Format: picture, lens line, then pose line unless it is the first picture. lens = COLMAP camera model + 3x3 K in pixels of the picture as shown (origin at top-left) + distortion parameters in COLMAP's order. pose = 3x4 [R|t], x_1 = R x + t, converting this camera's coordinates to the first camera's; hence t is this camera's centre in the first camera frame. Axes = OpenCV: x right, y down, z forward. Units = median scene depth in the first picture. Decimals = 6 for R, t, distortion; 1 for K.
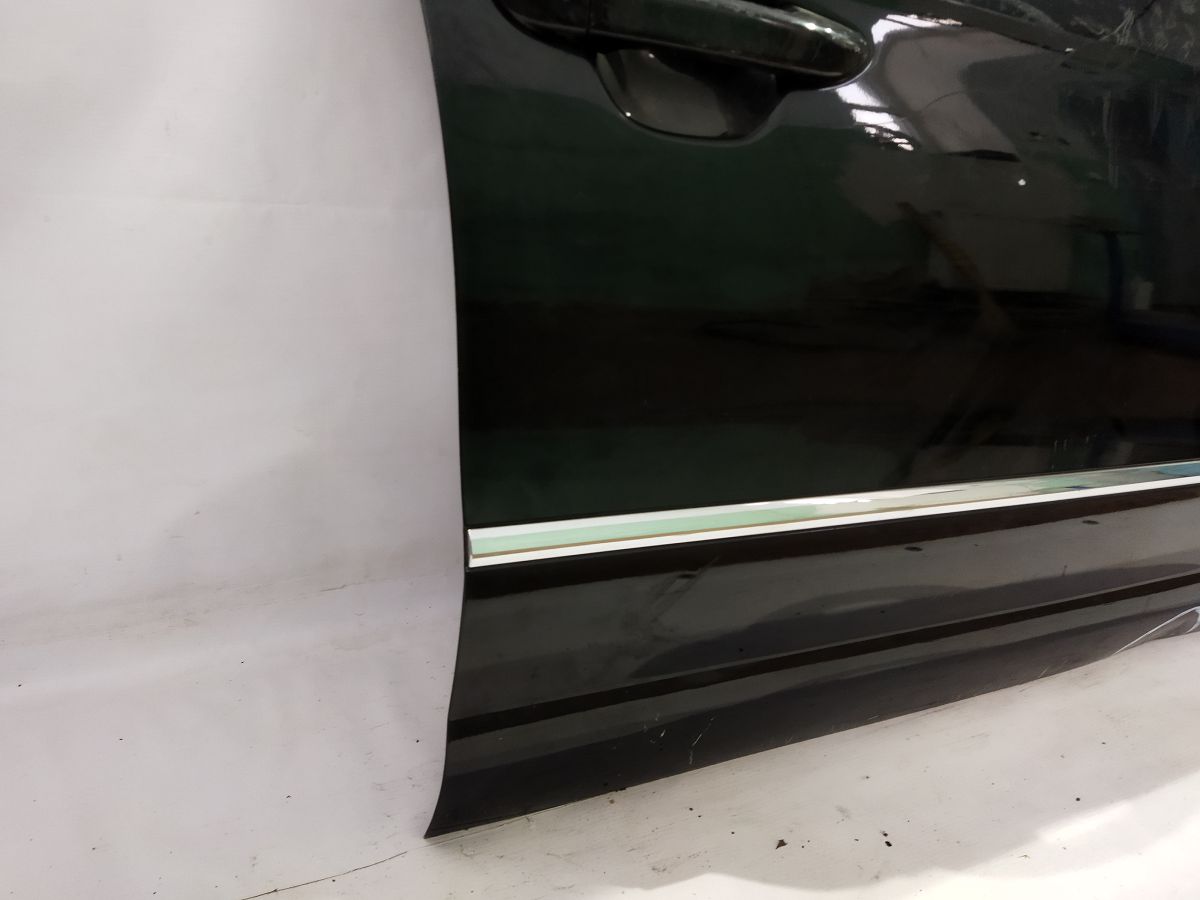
lens RADIAL K [[983.3, 0, 629.2], [0, 983.3, 448.1], [0, 0, 1]] dist [0.111678, -0.197733]
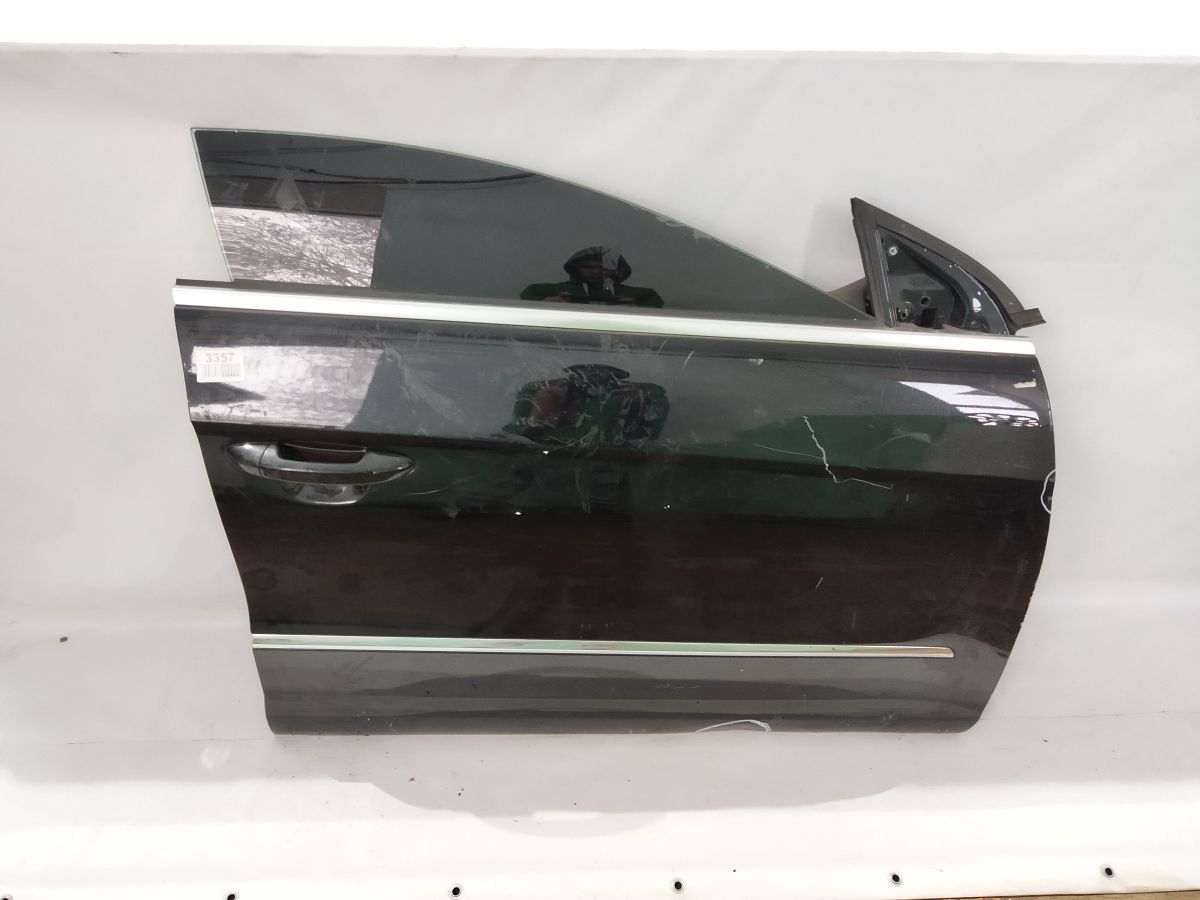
lens RADIAL K [[910.5, 0, 600.0], [0, 910.5, 450.0], [0, 0, 1]] dist [0.098589, -0.157658]
pose [[0.895724, 0.157679, -0.415712, 1.233866], [-0.090180, 0.979998, 0.177403, -0.702781], [0.435369, -0.121415, 0.892027, -0.536448]]
